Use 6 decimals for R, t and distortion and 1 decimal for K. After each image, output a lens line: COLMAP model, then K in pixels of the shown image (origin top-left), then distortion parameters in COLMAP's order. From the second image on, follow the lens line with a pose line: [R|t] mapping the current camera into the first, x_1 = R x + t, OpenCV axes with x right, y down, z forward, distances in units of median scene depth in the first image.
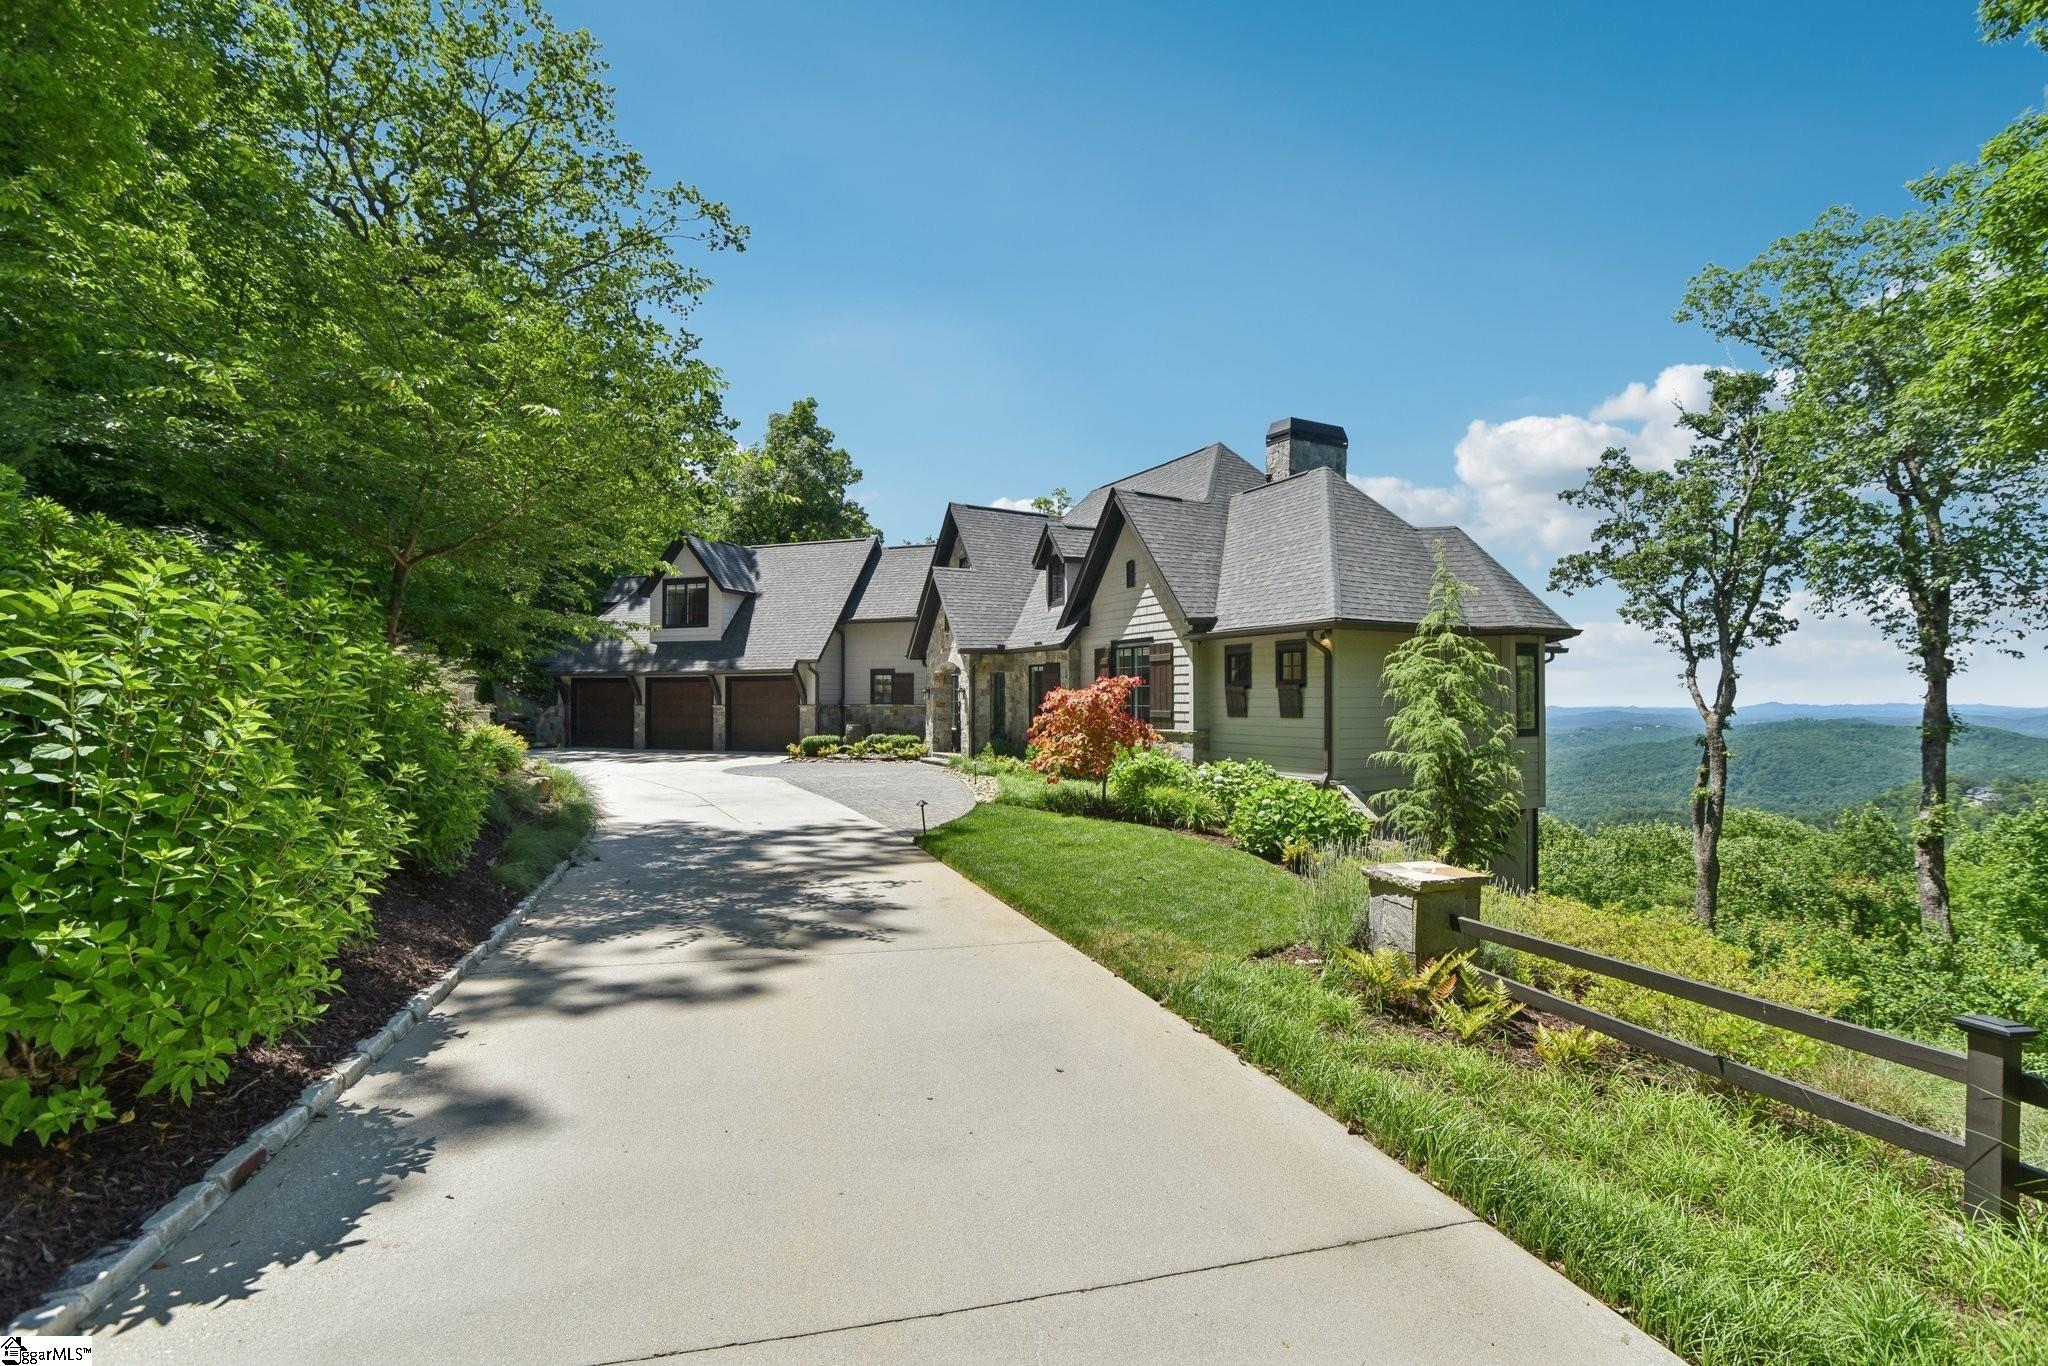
lens RADIAL K [[928.2, 0, 1024.0], [0, 928.2, 683.0], [0, 0, 1]] dist [-0.055472, 0.022742]
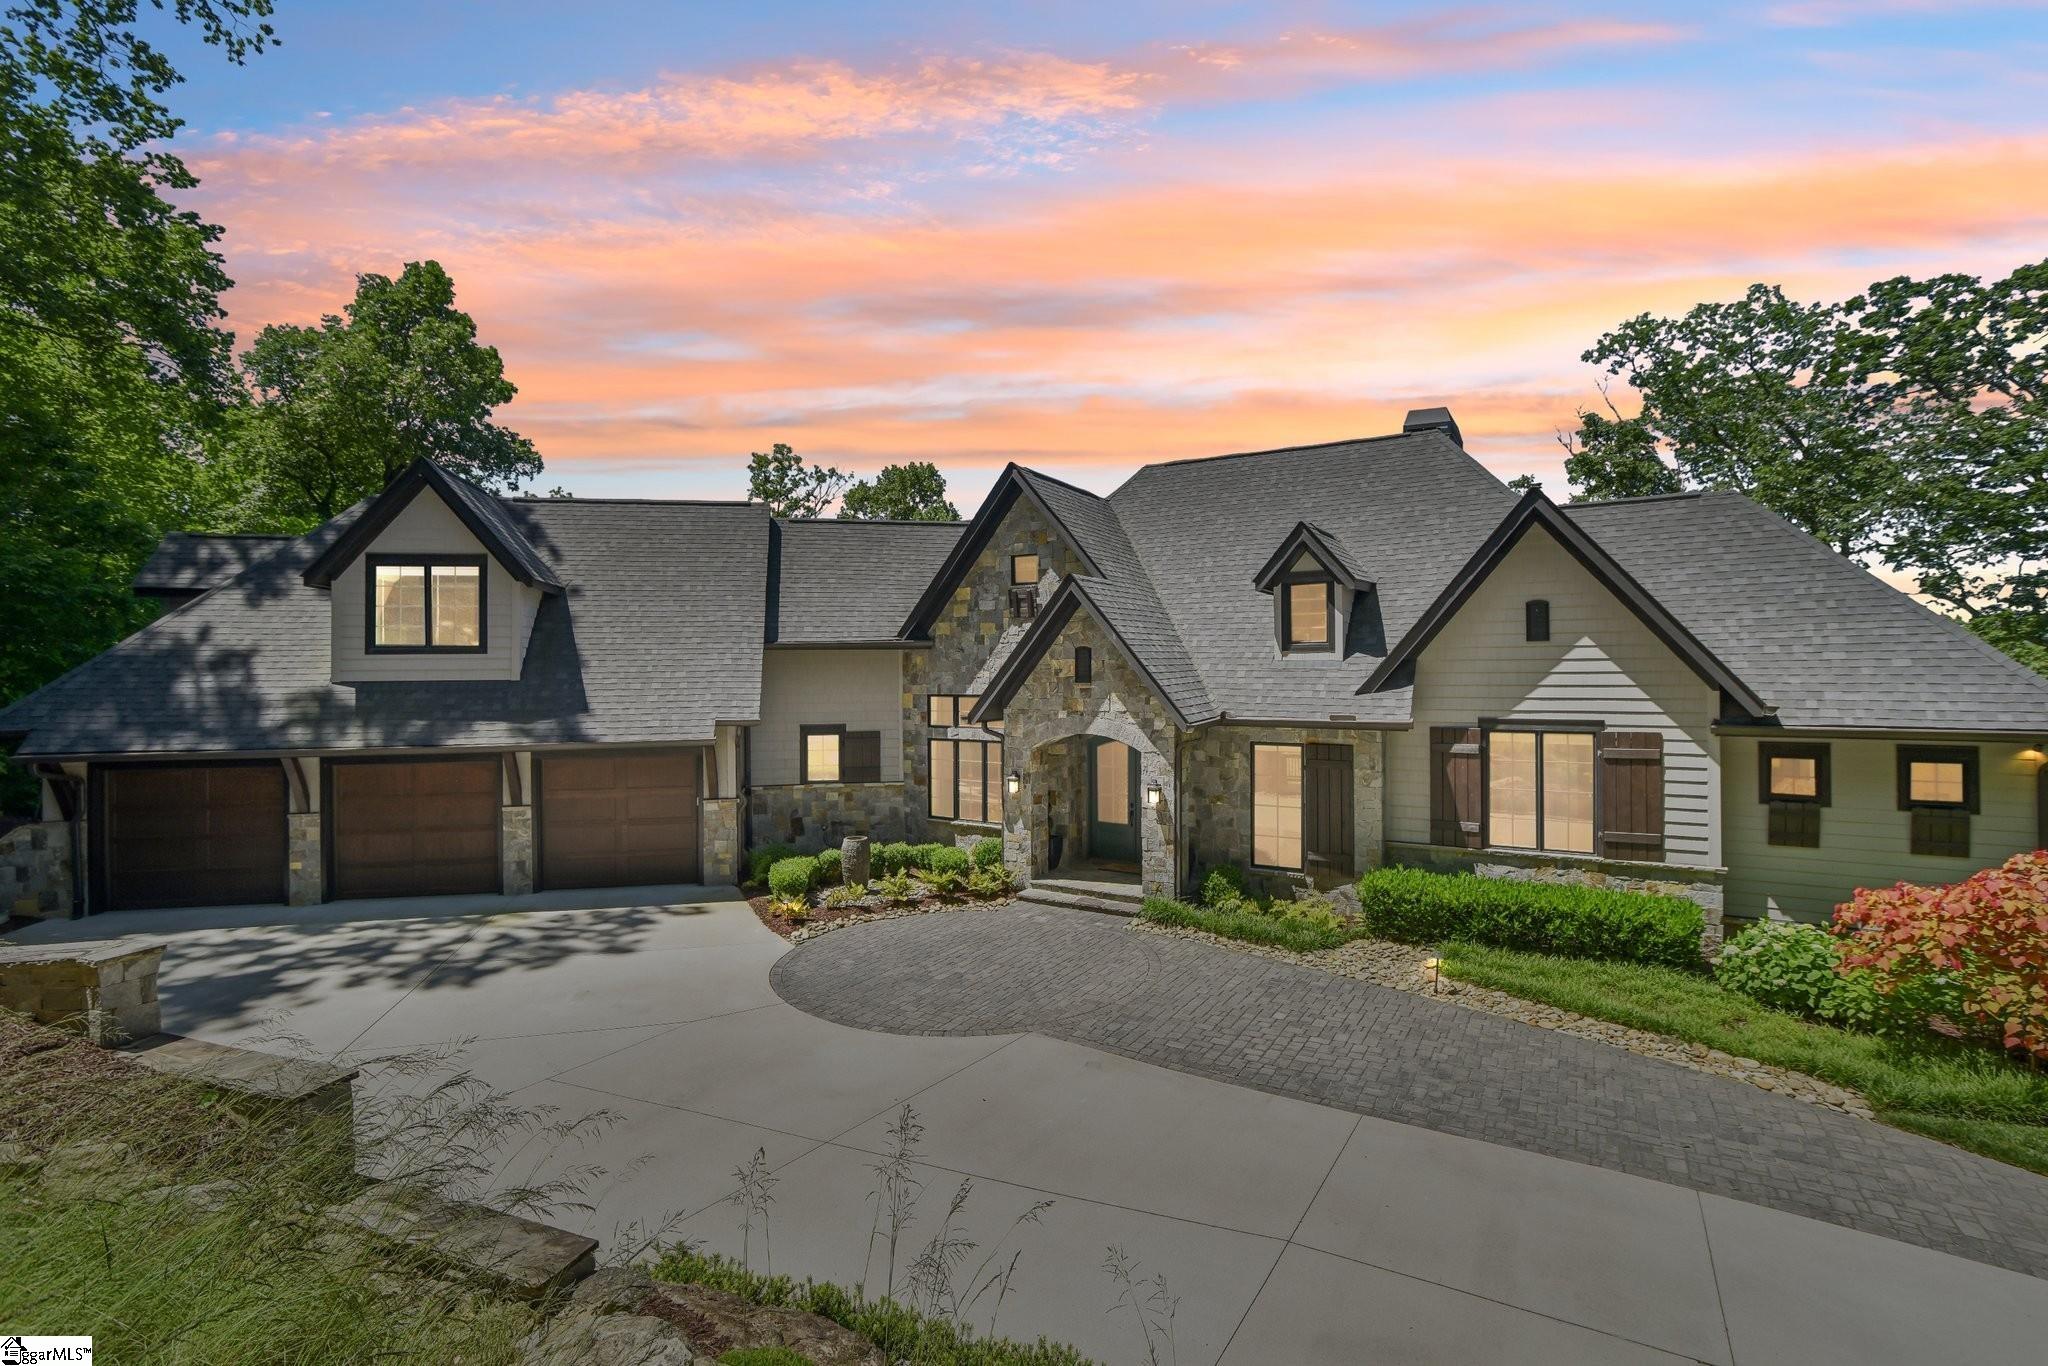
lens RADIAL K [[952.6, 0, 1024.0], [0, 952.6, 683.0], [0, 0, 1]] dist [-0.077446, 0.021861]
pose [[0.852167, -0.006227, 0.523233, -0.373976], [-0.005563, 0.999765, 0.020958, -0.058543], [-0.523241, -0.020770, 0.851932, 0.429852]]
